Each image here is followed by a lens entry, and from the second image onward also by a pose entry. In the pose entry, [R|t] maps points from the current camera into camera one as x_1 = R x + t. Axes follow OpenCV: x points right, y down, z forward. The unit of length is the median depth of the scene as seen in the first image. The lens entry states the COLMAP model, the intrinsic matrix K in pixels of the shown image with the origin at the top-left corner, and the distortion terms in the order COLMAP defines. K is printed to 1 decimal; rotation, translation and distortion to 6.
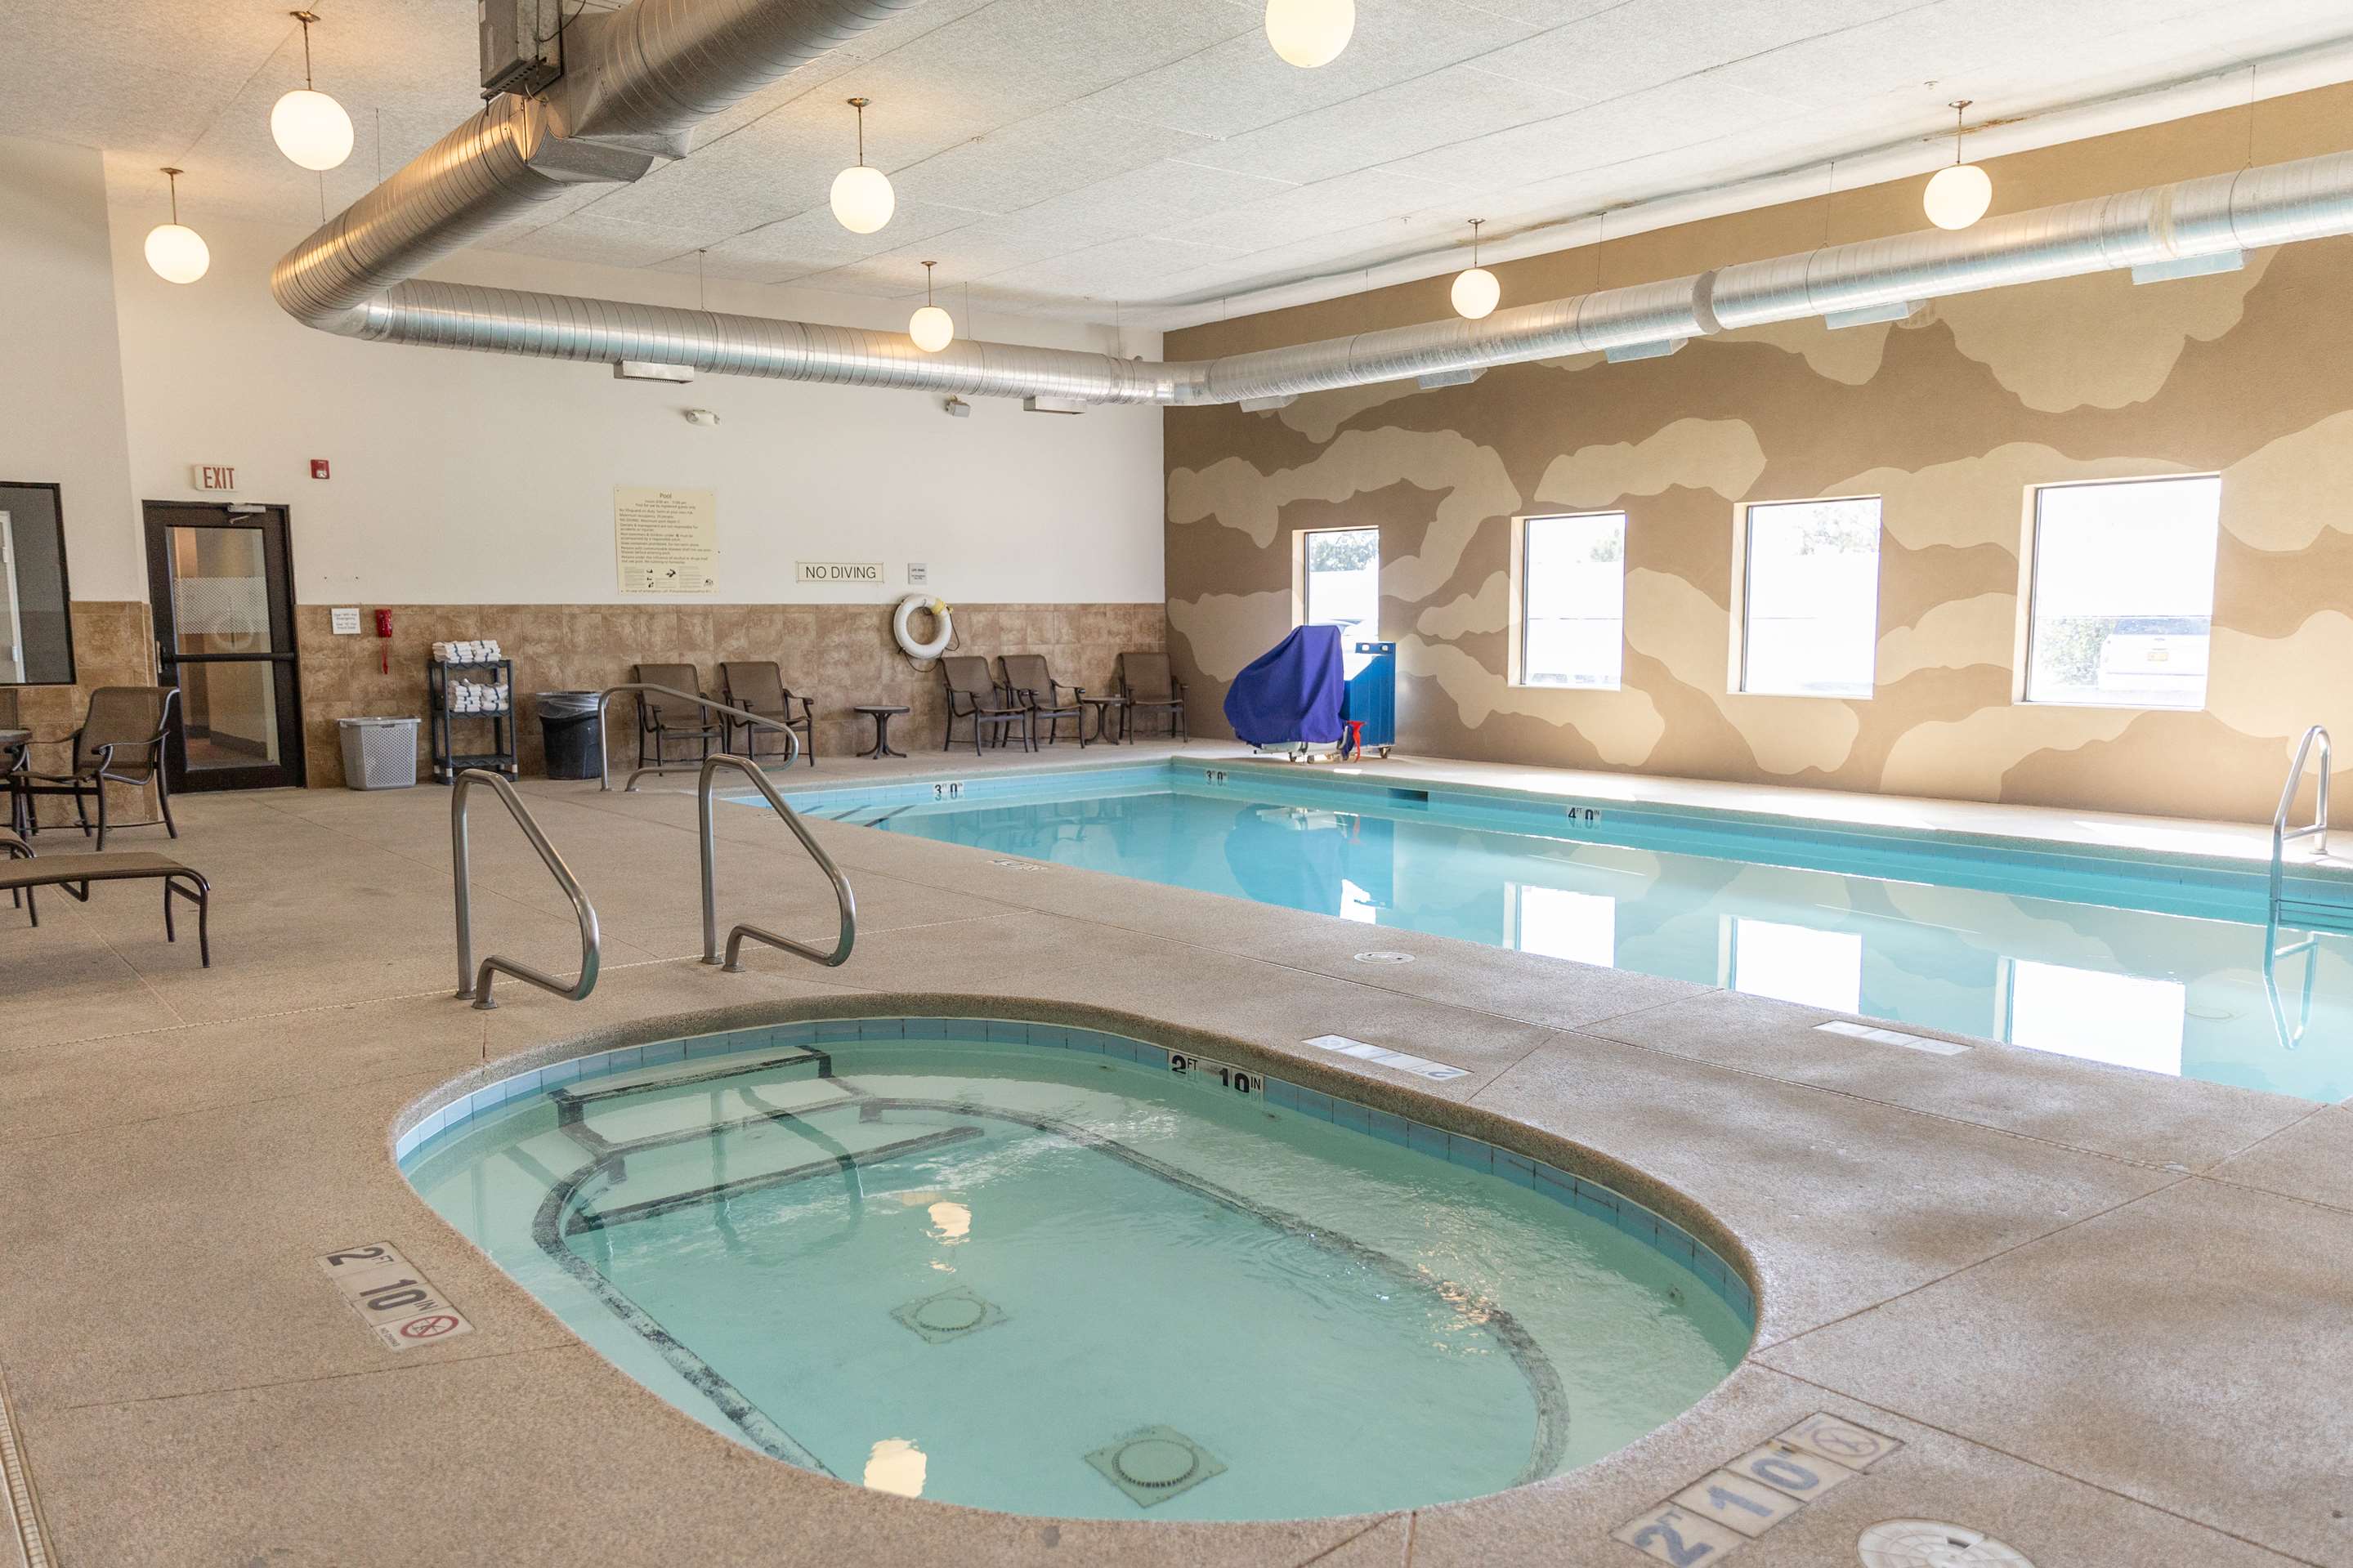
lens RADIAL K [[1663.9, 0, 1175.2], [0, 1663.9, 779.1], [0, 0, 1]] dist [0.019329, -0.009073]
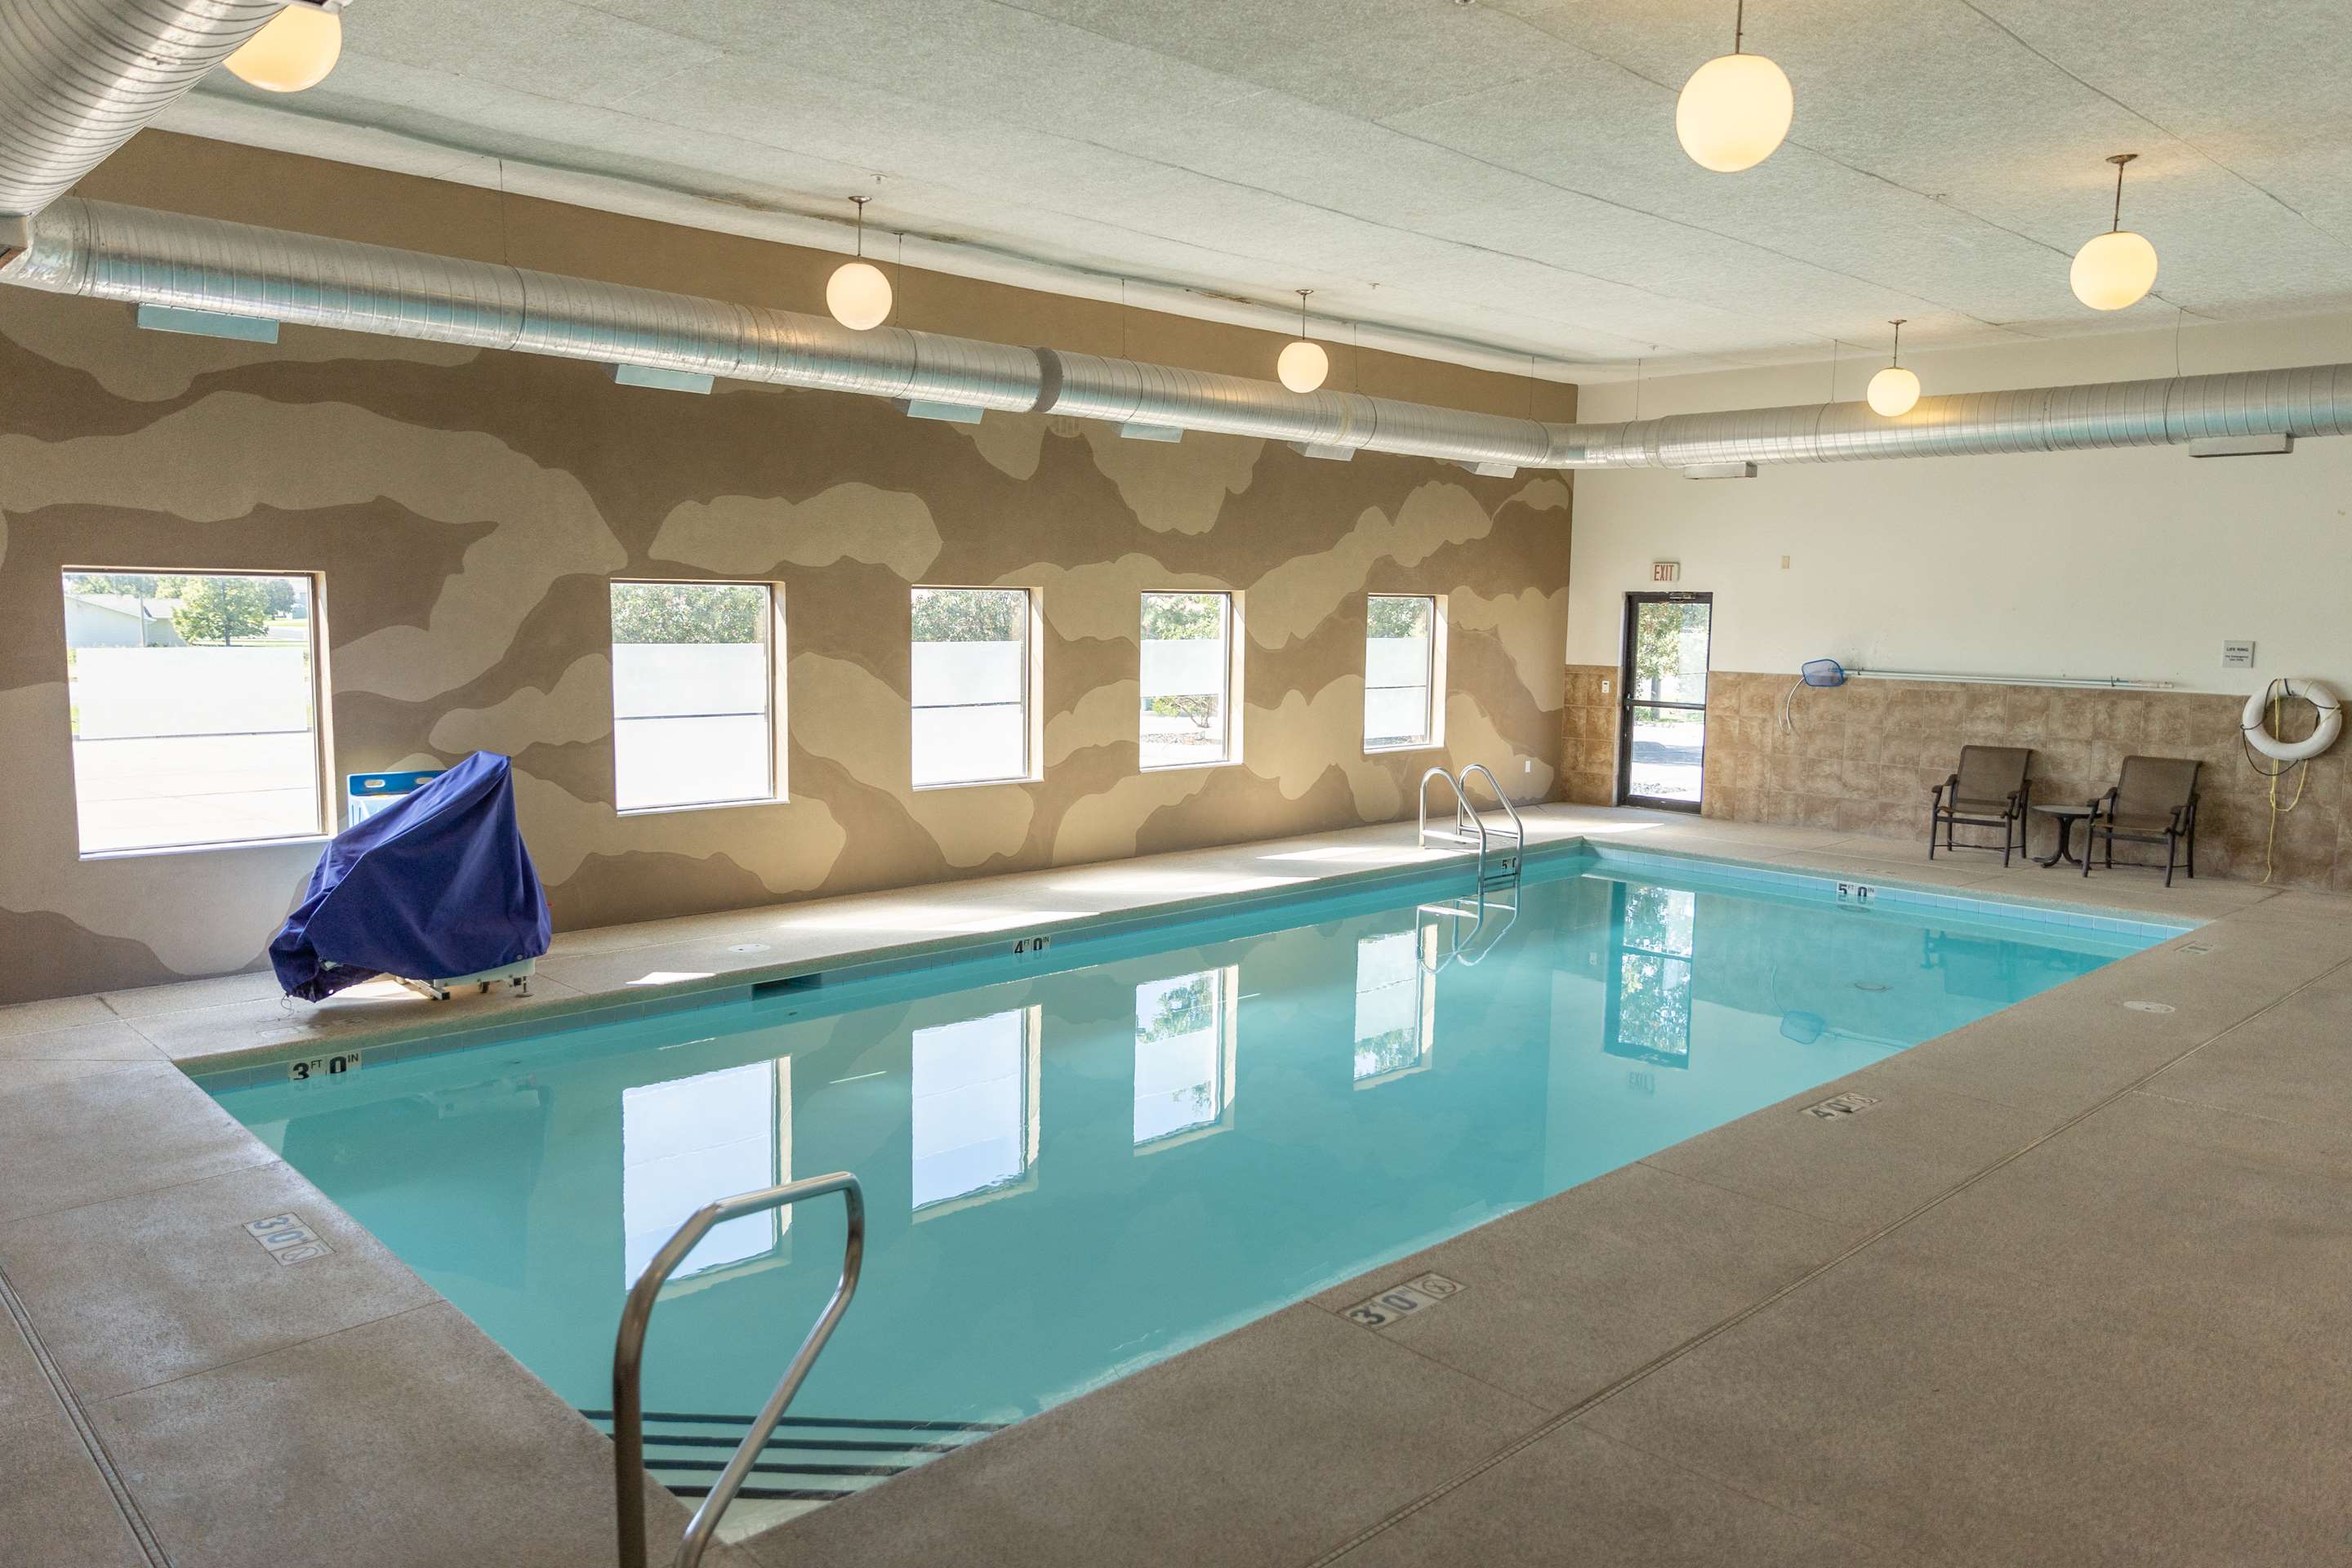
lens RADIAL K [[1663.4, 0, 1175.5], [0, 1663.4, 798.2], [0, 0, 1]] dist [0.019329, -0.009073]
pose [[-0.078204, -0.098630, 0.992046, -0.621468], [0.098117, 0.989502, 0.106112, -0.137445], [-0.992097, 0.105635, -0.067706, 0.968871]]
